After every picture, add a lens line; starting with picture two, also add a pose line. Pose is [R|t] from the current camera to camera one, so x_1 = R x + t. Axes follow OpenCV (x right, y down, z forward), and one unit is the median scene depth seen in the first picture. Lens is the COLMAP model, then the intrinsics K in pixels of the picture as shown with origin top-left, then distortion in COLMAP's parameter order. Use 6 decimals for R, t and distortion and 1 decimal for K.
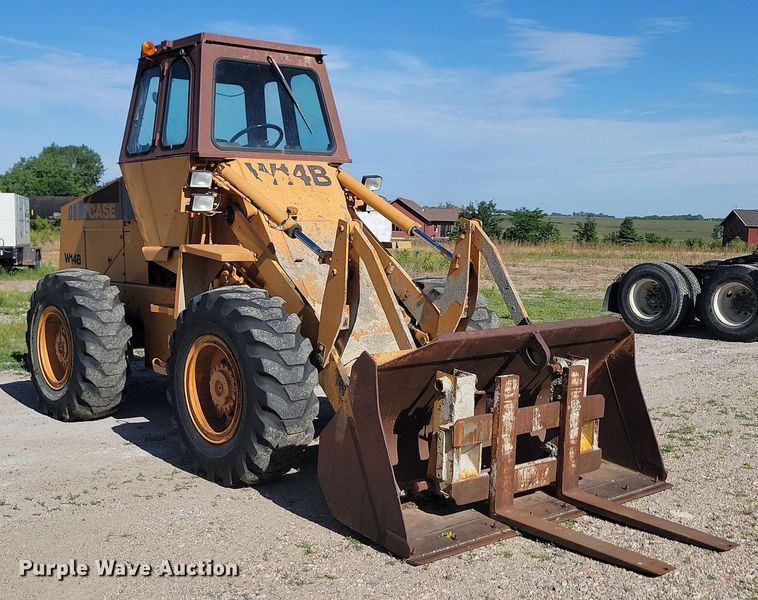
lens RADIAL K [[1021.3, 0, 379.0], [0, 1021.3, 300.0], [0, 0, 1]] dist [0.086822, 0.005480]
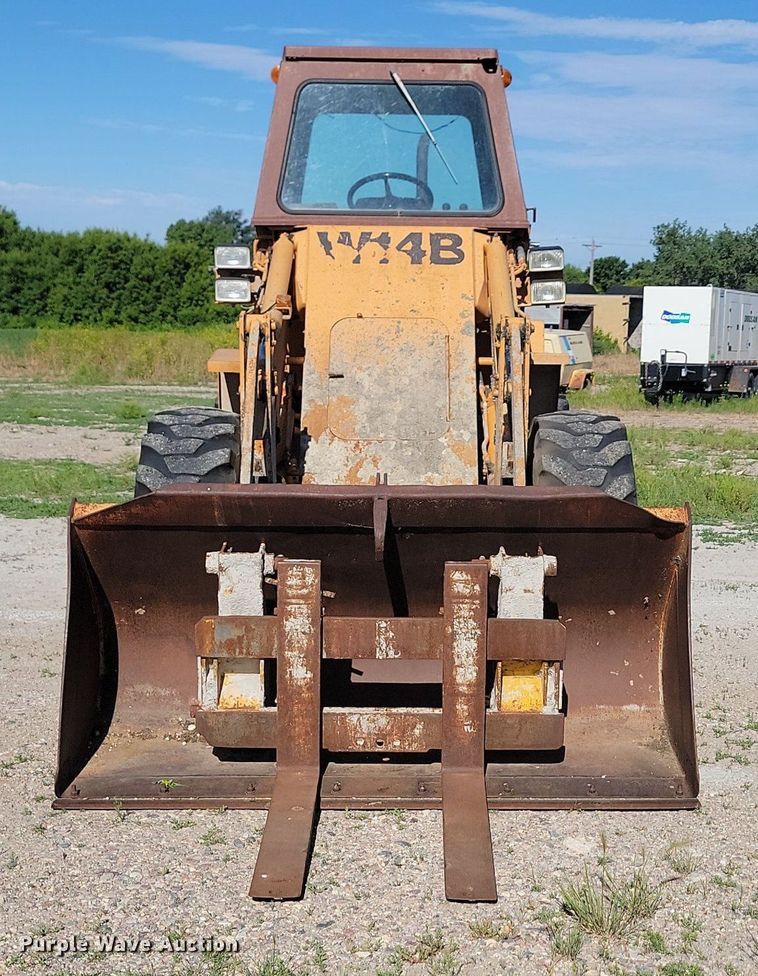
lens RADIAL K [[1666.6, 0, 417.0], [0, 1666.6, 474.3], [0, 0, 1]] dist [0.060692, 0.079323]
pose [[0.773737, 0.069308, -0.629704, 0.629282], [-0.063304, 0.997481, 0.032003, -0.013009], [0.630336, 0.015101, 0.776176, 0.183769]]
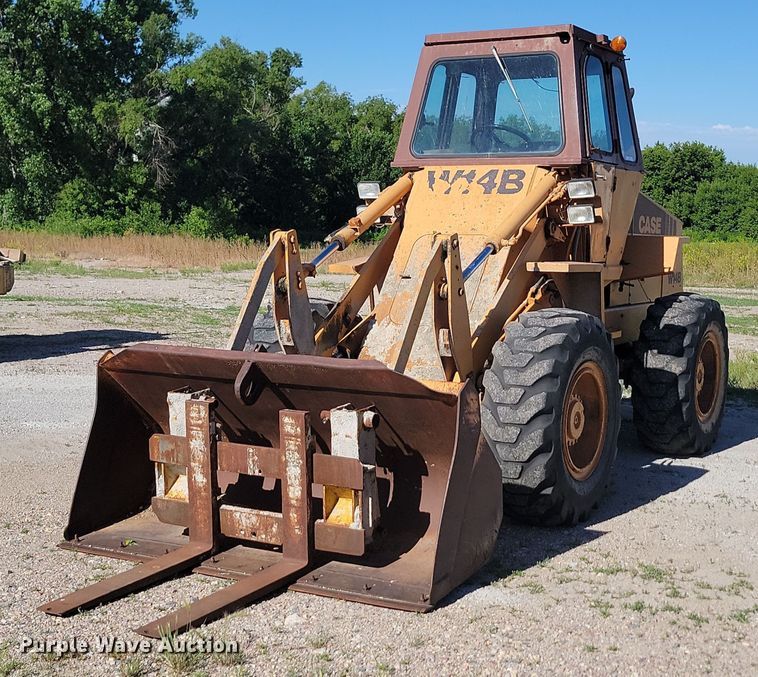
lens RADIAL K [[1324.9, 0, 379.0], [0, 1324.9, 338.5], [0, 0, 1]] dist [0.045390, 0.156918]
pose [[0.309942, 0.087661, -0.946706, 0.989274], [-0.090365, 0.993949, 0.062451, -0.054048], [0.946451, 0.066193, 0.315988, 0.585031]]
